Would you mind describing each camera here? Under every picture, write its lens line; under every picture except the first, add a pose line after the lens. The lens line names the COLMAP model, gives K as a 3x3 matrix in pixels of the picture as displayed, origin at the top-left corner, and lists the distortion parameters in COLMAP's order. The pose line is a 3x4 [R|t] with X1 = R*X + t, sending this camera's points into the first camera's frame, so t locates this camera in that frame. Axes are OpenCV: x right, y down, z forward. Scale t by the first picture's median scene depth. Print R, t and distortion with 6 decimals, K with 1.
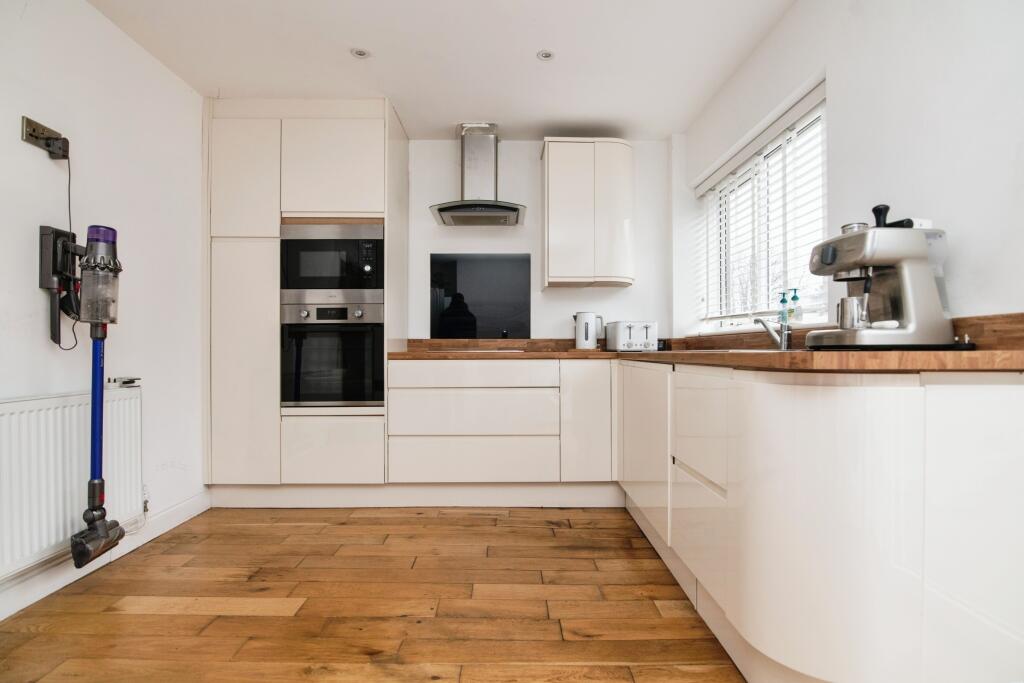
lens RADIAL K [[475.0, 0, 504.8], [0, 475.0, 344.3], [0, 0, 1]] dist [-0.014814, -0.000101]
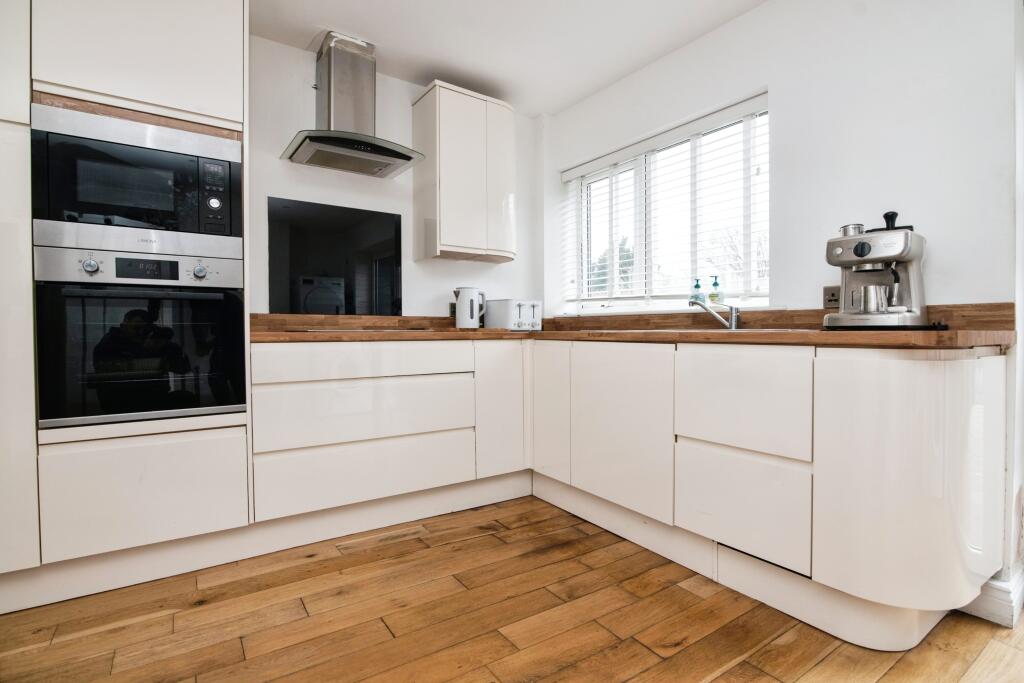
lens RADIAL K [[480.9, 0, 509.2], [0, 480.9, 333.2], [0, 0, 1]] dist [-0.016902, 0.000237]
pose [[0.832909, -0.000908, 0.553410, -0.319878], [-0.009246, 0.999836, 0.015556, 0.004921], [-0.553333, -0.018074, 0.832764, 0.228097]]
